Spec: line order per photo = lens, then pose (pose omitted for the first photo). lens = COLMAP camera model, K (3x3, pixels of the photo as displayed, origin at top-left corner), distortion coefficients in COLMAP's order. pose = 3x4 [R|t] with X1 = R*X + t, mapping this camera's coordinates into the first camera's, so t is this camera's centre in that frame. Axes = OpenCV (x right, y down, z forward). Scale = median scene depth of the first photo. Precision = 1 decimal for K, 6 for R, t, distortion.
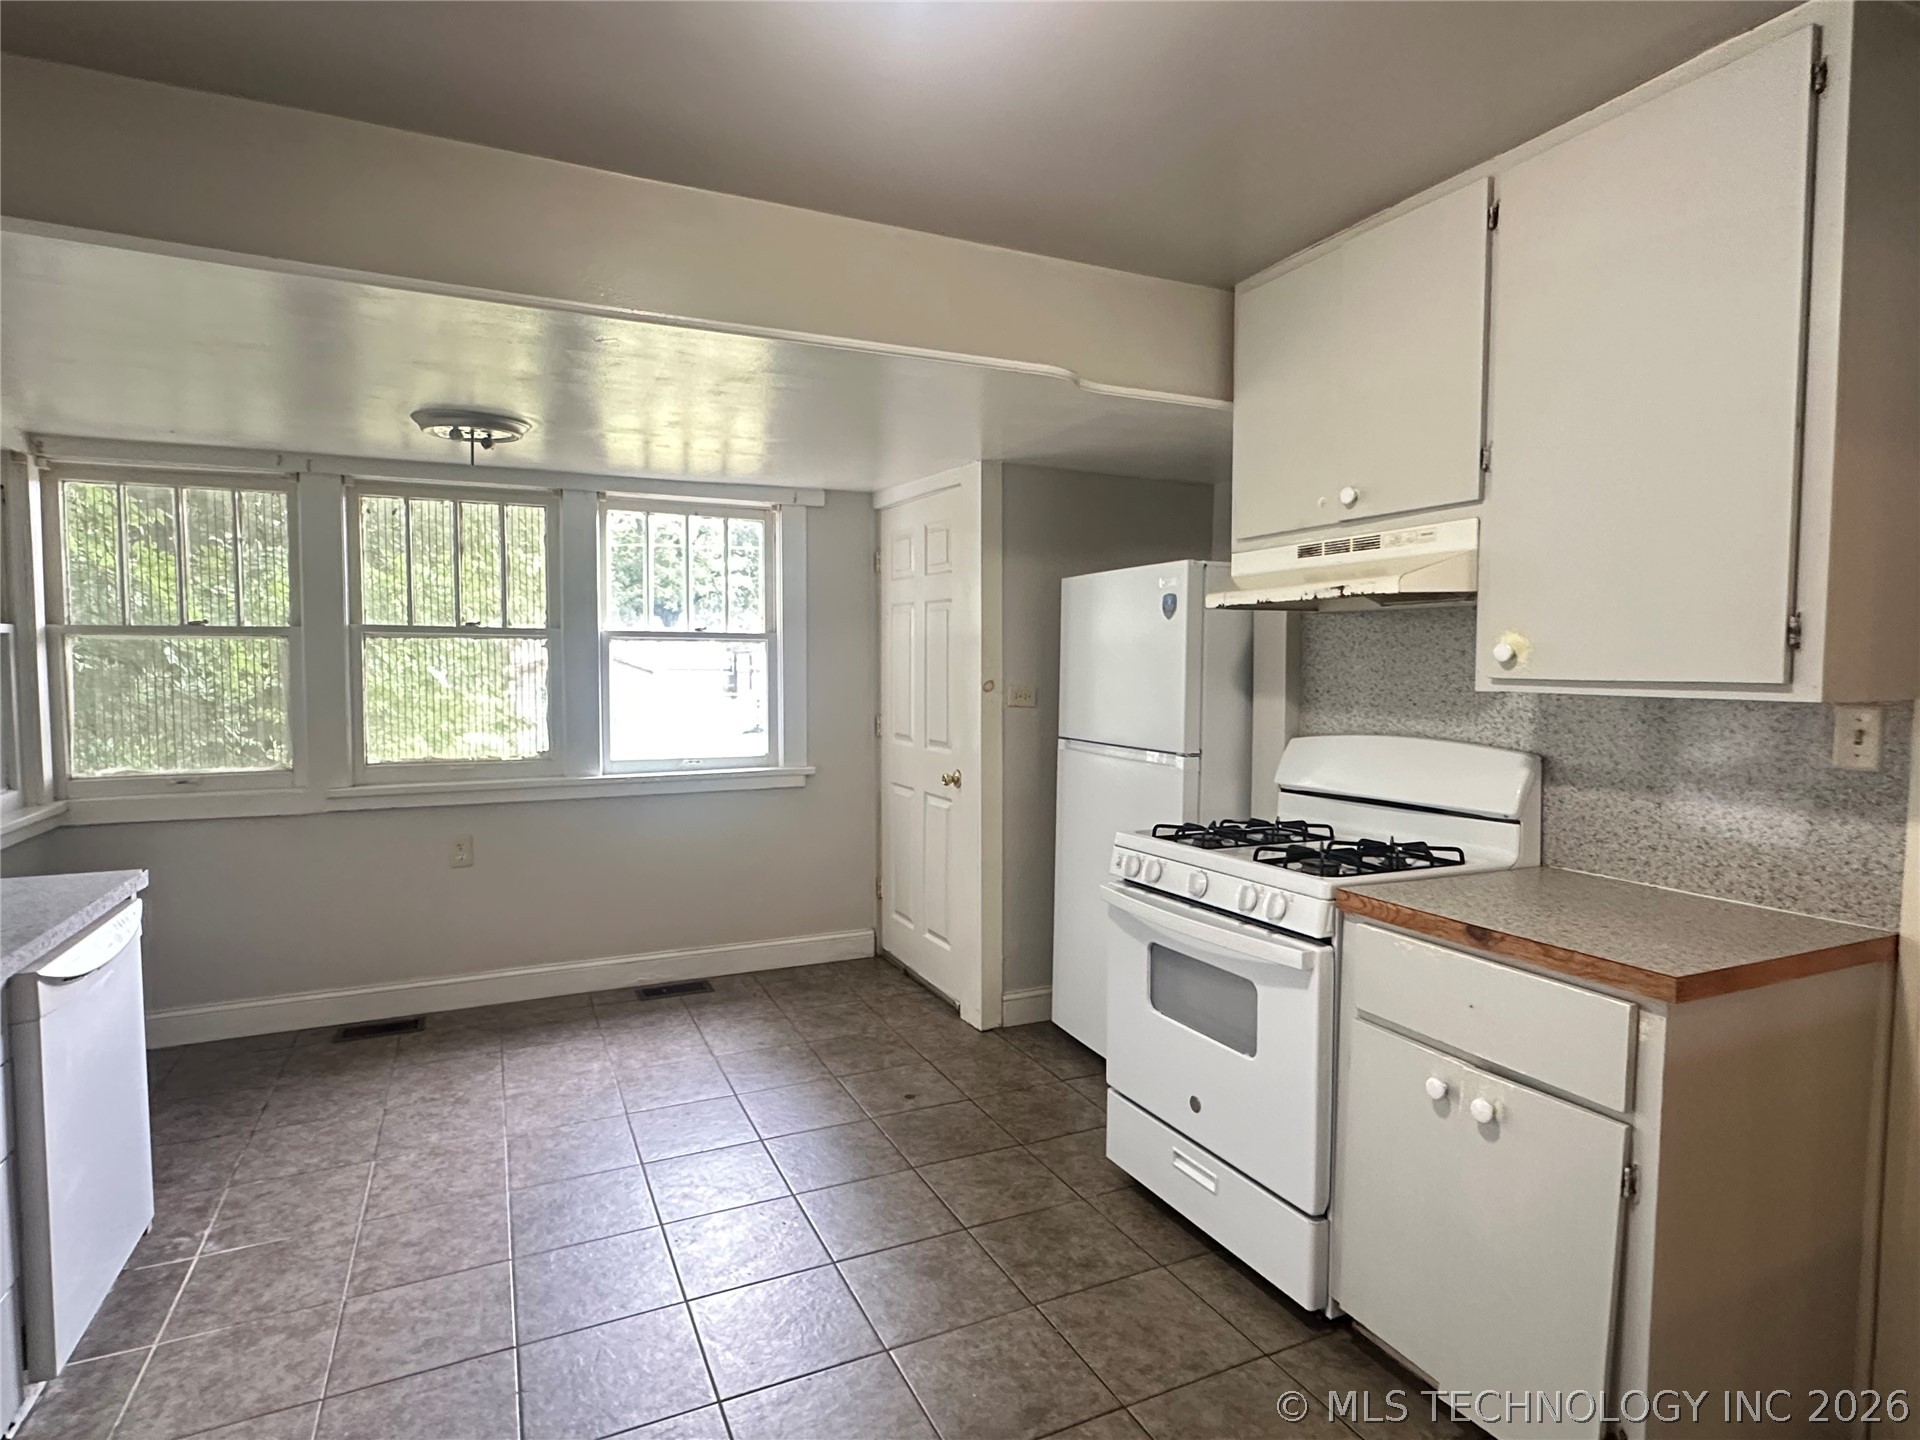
lens RADIAL K [[1031.4, 0, 960.7], [0, 1031.4, 715.0], [0, 0, 1]] dist [-0.003125, -0.000565]
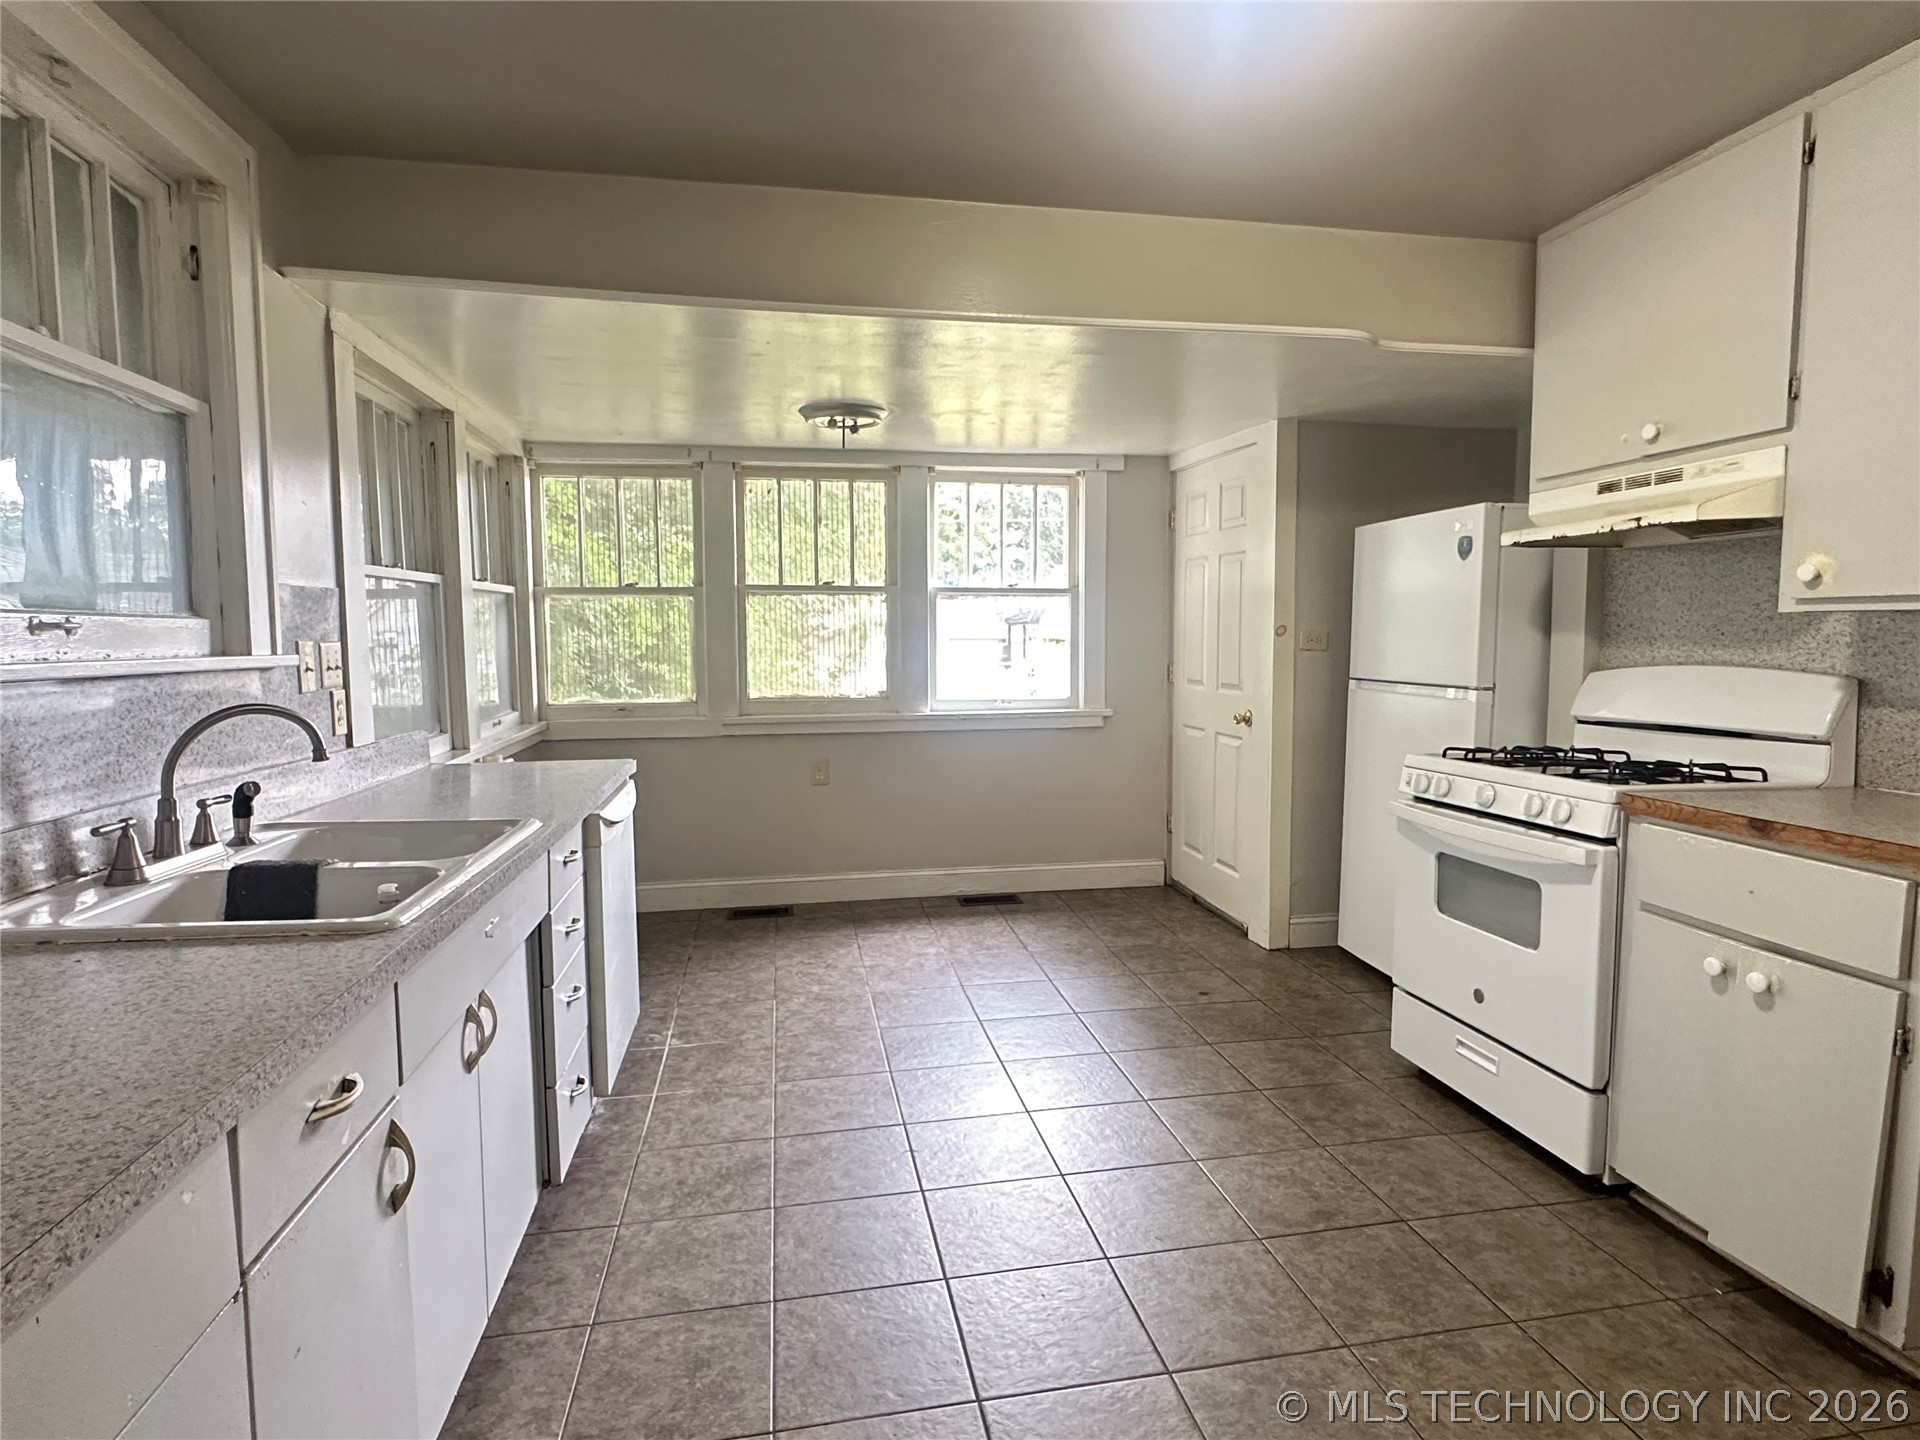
lens RADIAL K [[1031.4, 0, 958.5], [0, 1031.4, 714.4], [0, 0, 1]] dist [-0.003125, -0.000565]
pose [[0.965863, 0.014018, -0.258672, -0.024467], [-0.007075, 0.999590, 0.027753, 0.042753], [0.258955, -0.024975, 0.965566, -0.169437]]
